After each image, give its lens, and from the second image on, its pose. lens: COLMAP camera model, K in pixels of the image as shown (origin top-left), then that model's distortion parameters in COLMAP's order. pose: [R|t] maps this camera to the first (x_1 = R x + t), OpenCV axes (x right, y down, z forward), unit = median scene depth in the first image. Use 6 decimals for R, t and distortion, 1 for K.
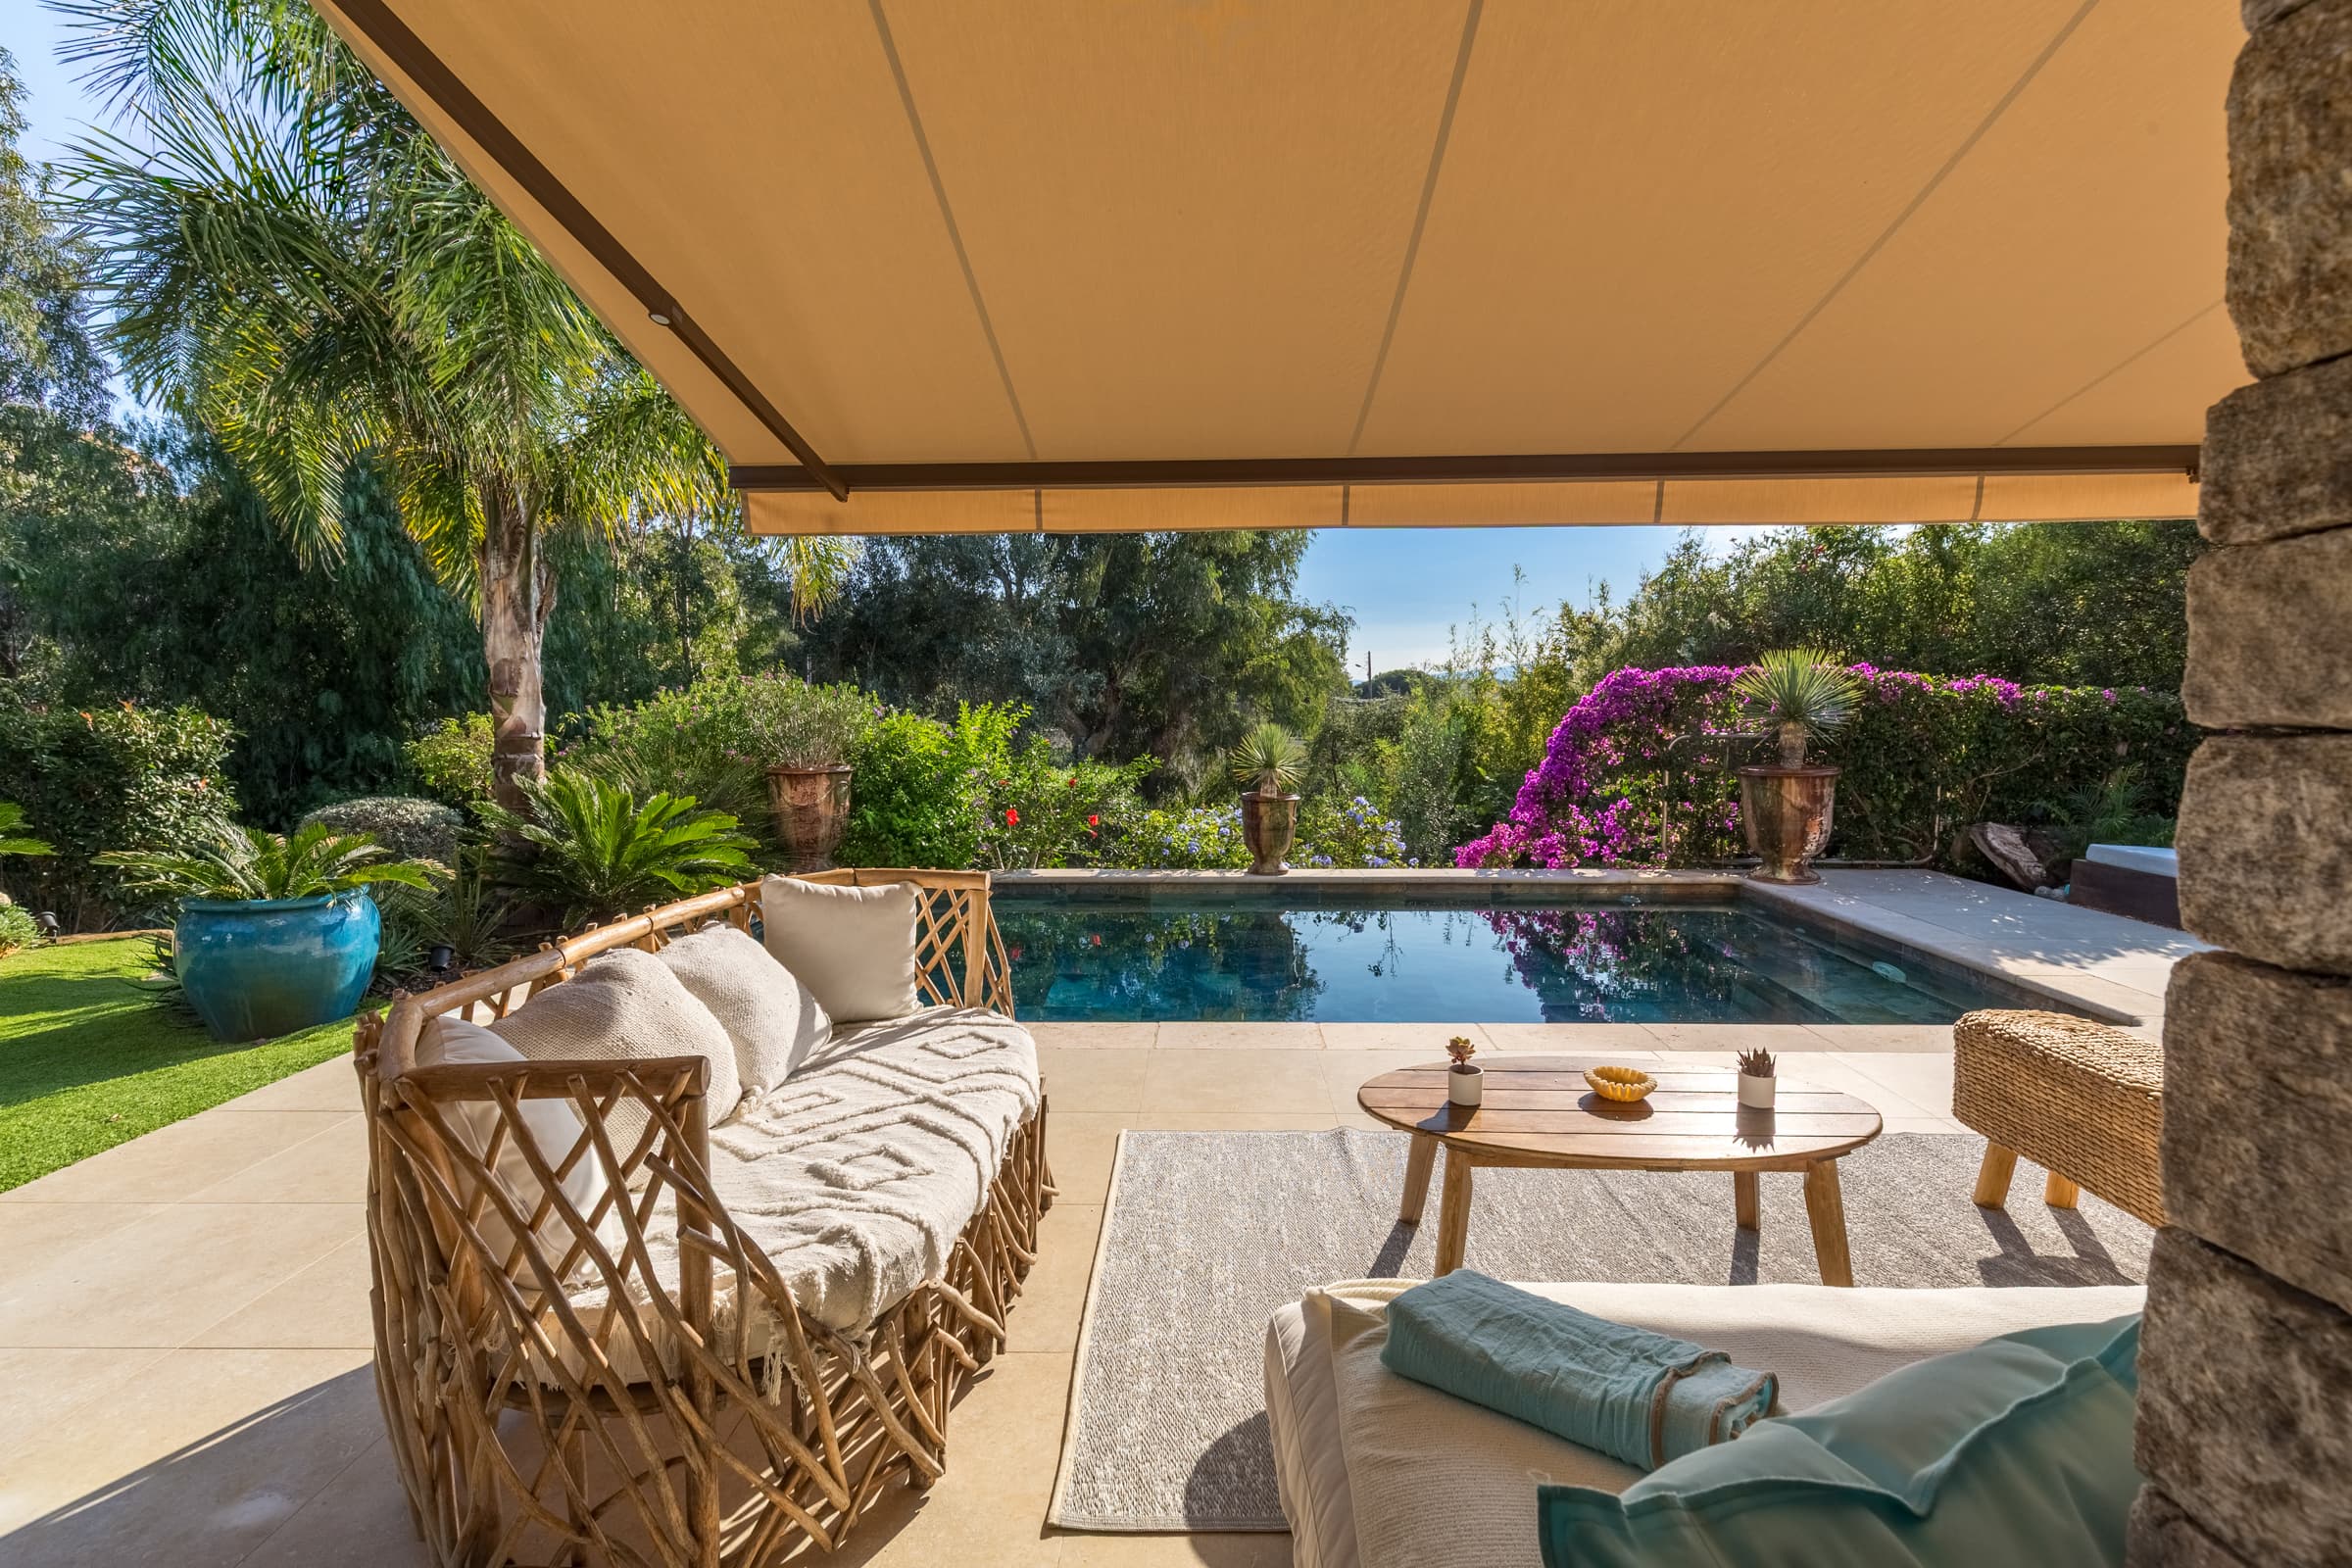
lens RADIAL K [[1050.5, 0, 1180.0], [0, 1050.5, 774.0], [0, 0, 1]] dist [0.005201, -0.000158]
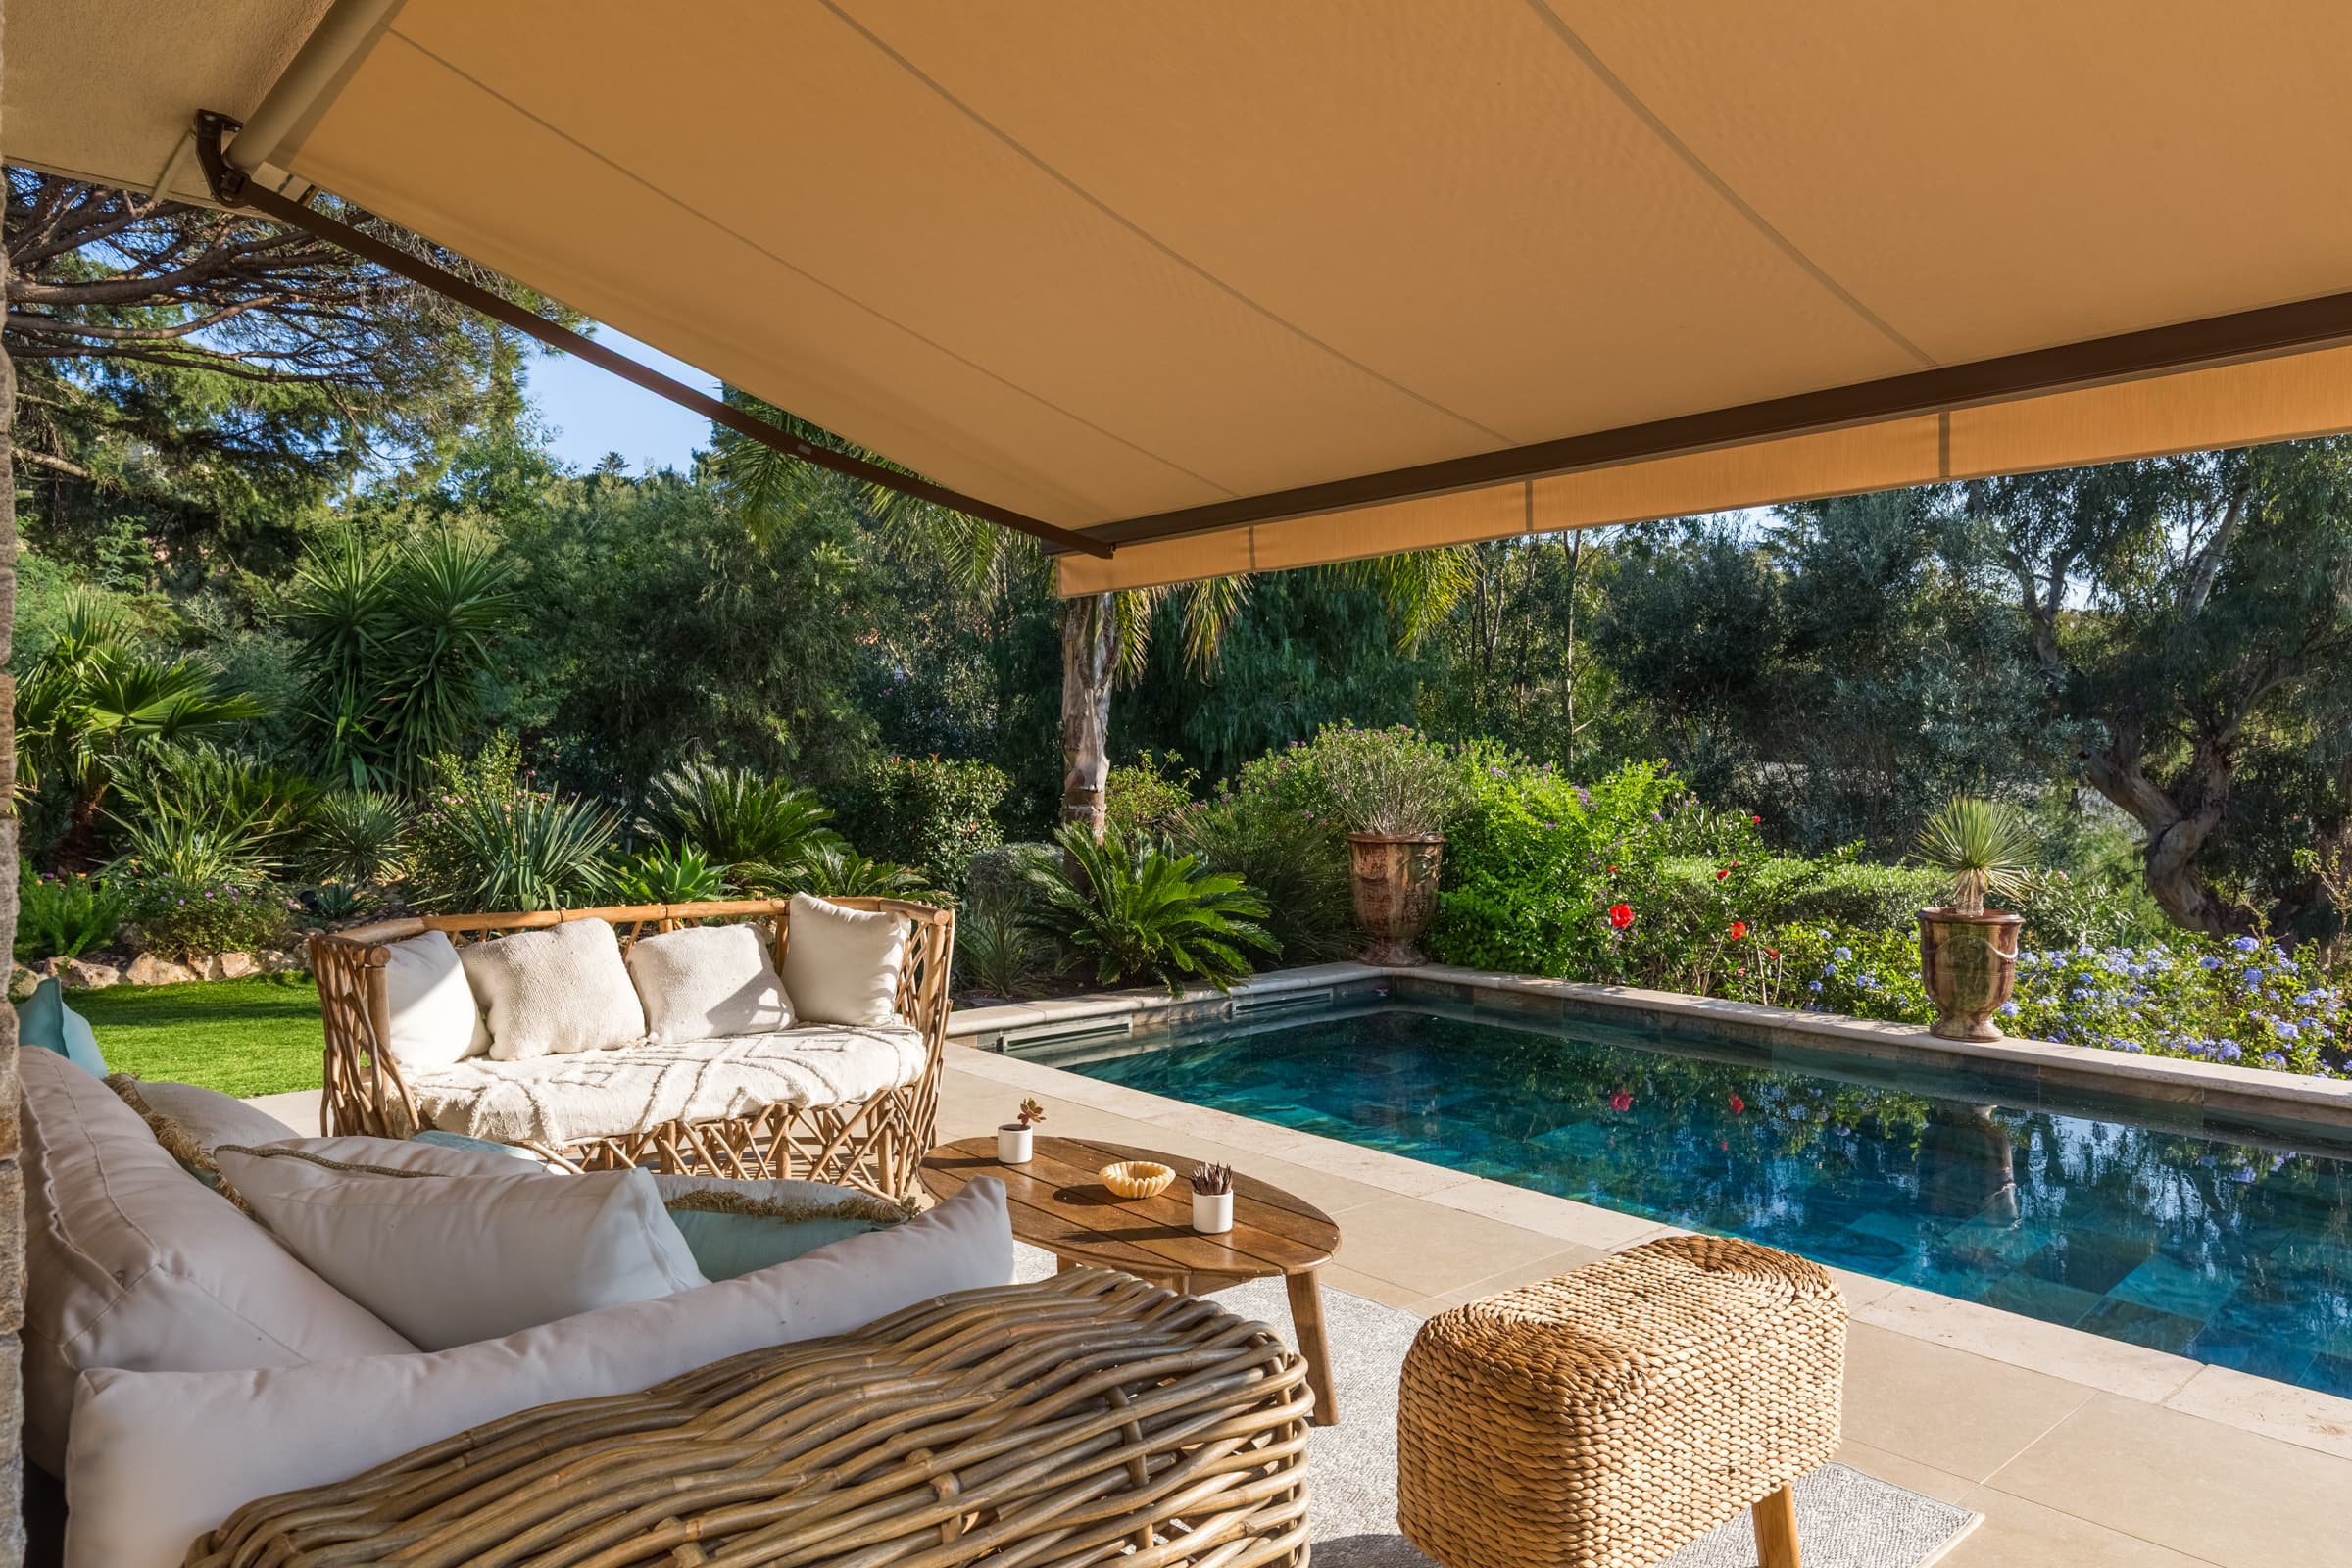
lens RADIAL K [[1572.5, 0, 1176.0], [0, 1572.5, 784.0], [0, 0, 1]] dist [0.001160, -0.000304]
pose [[0.666370, 0.019247, -0.745373, 0.490911], [-0.057274, 0.998034, -0.025432, -0.004877], [0.743418, 0.059638, 0.666162, 0.030777]]
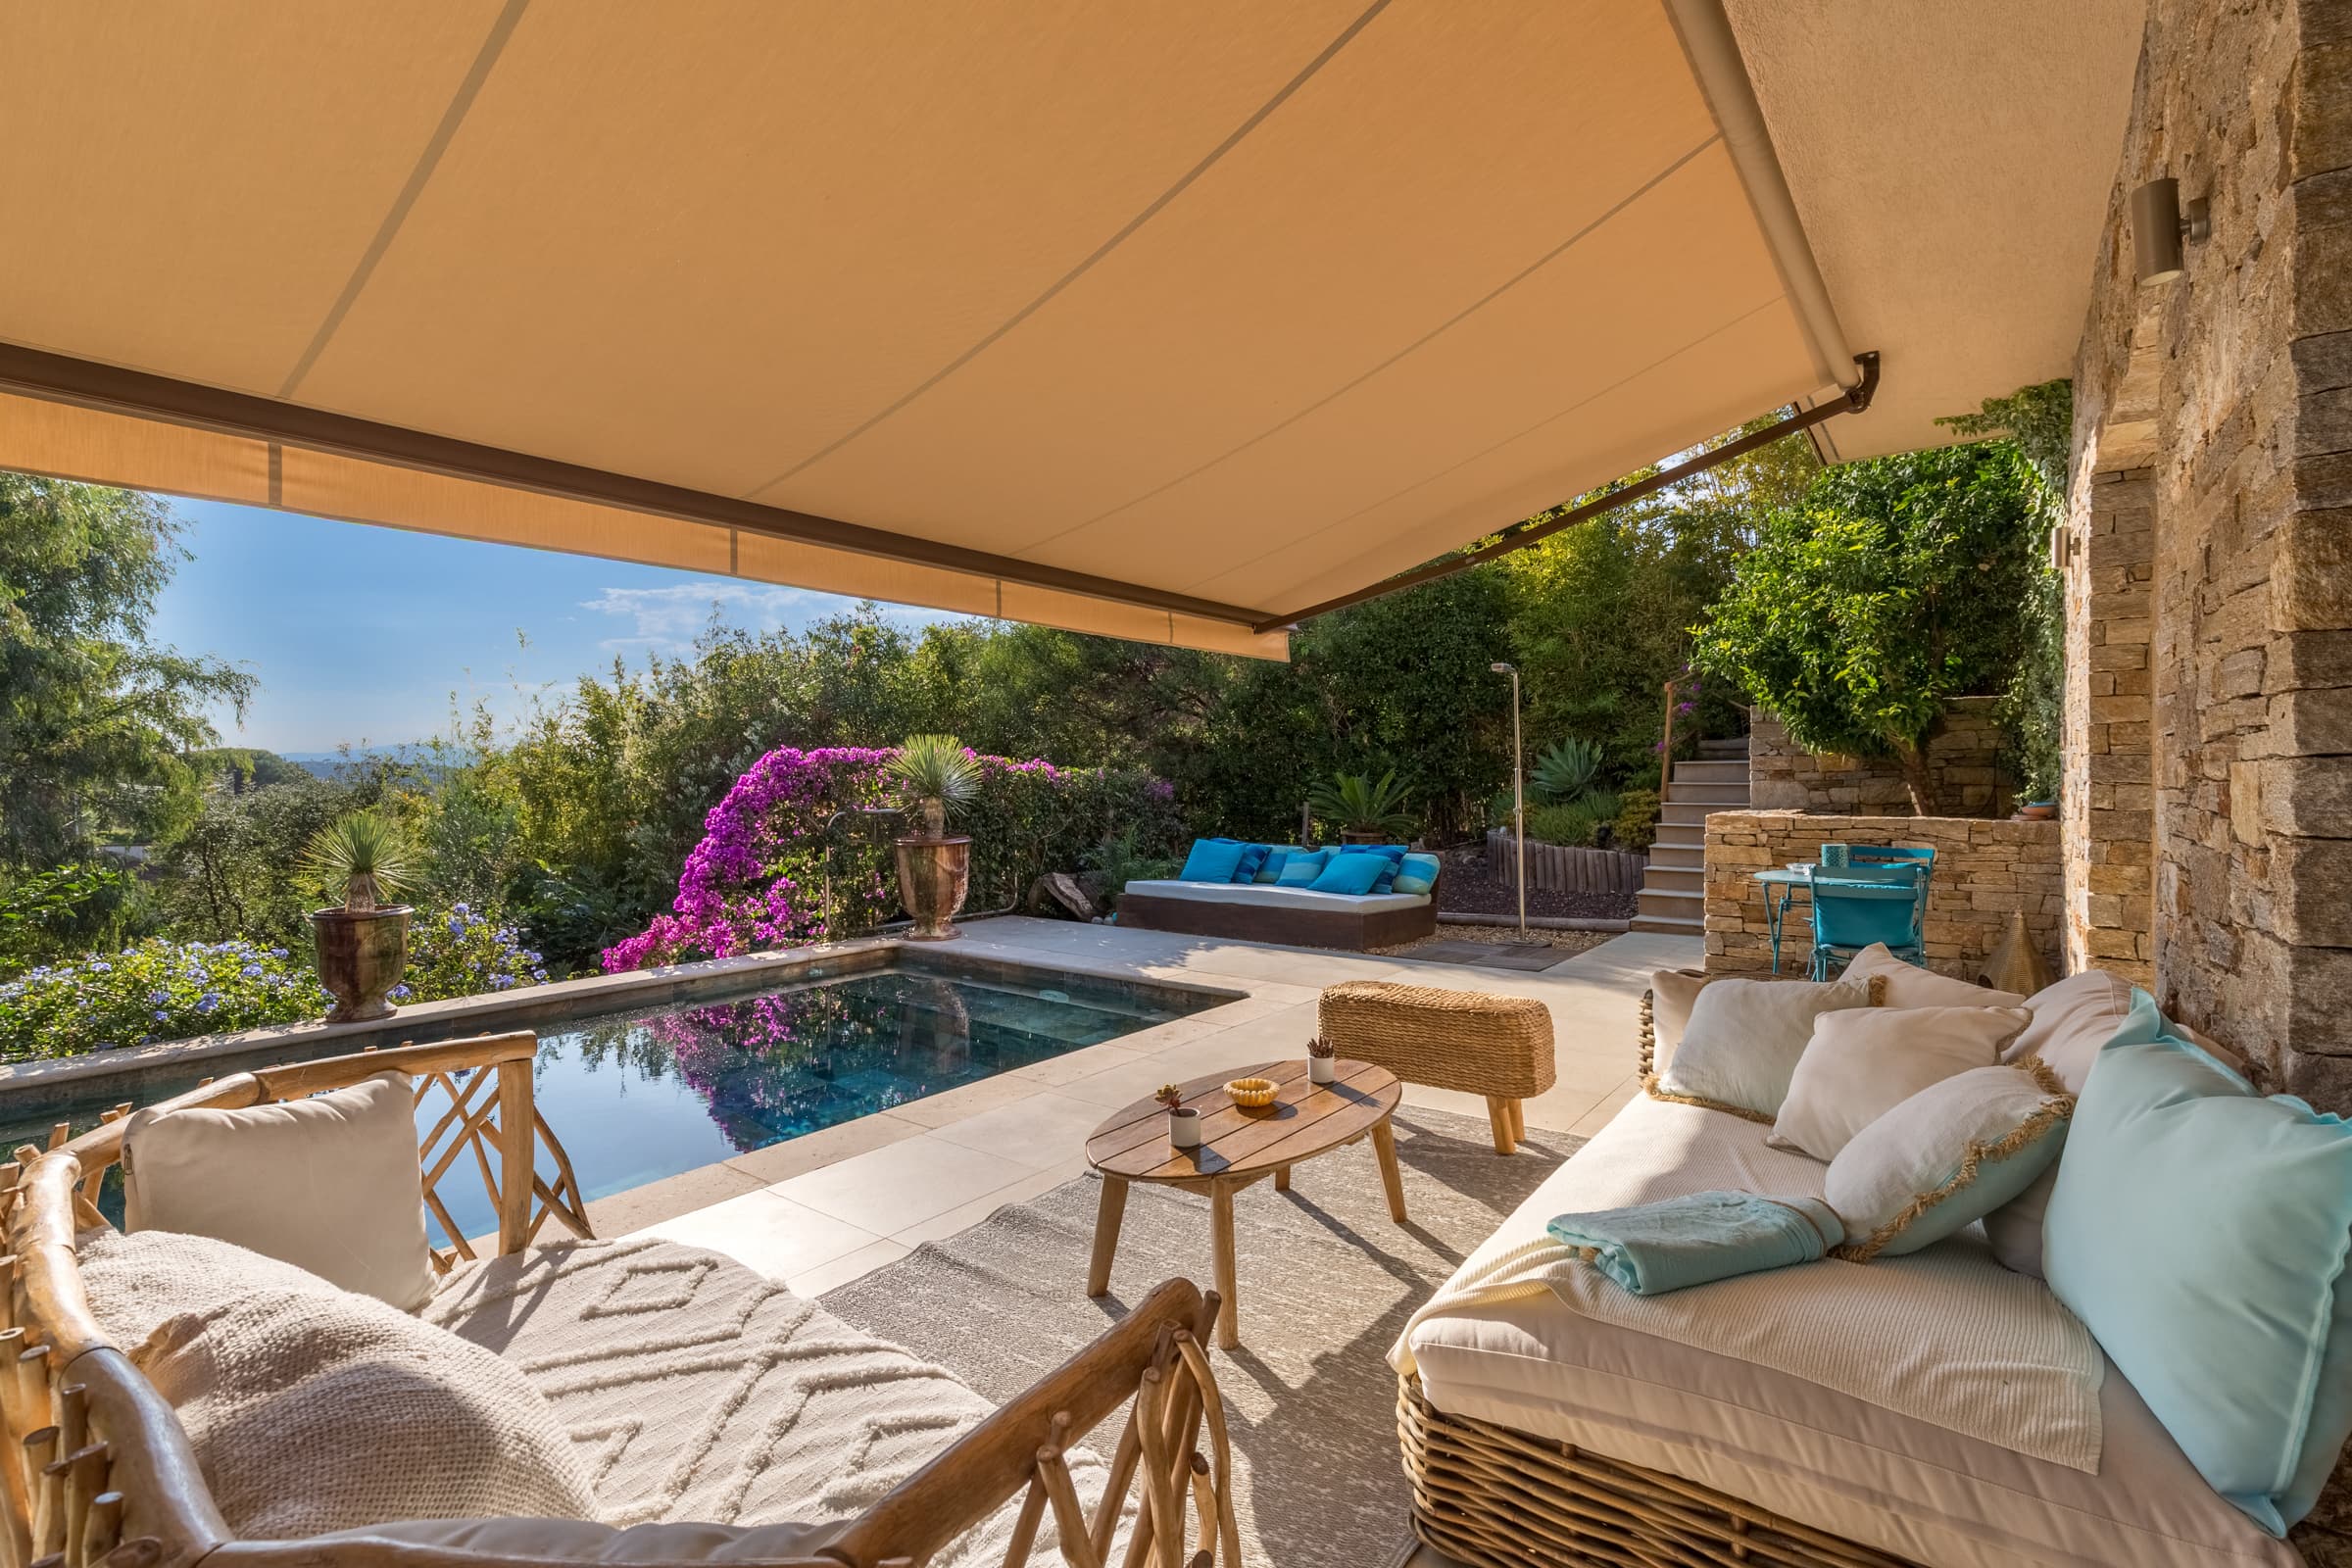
lens RADIAL K [[1050.5, 0, 1180.0], [0, 1050.5, 774.0], [0, 0, 1]] dist [0.005201, -0.000158]
pose [[0.591310, 0.000727, 0.806444, -0.181179], [0.064218, 0.996782, -0.047985, -0.003140], [-0.803884, 0.080162, 0.589360, 0.107213]]
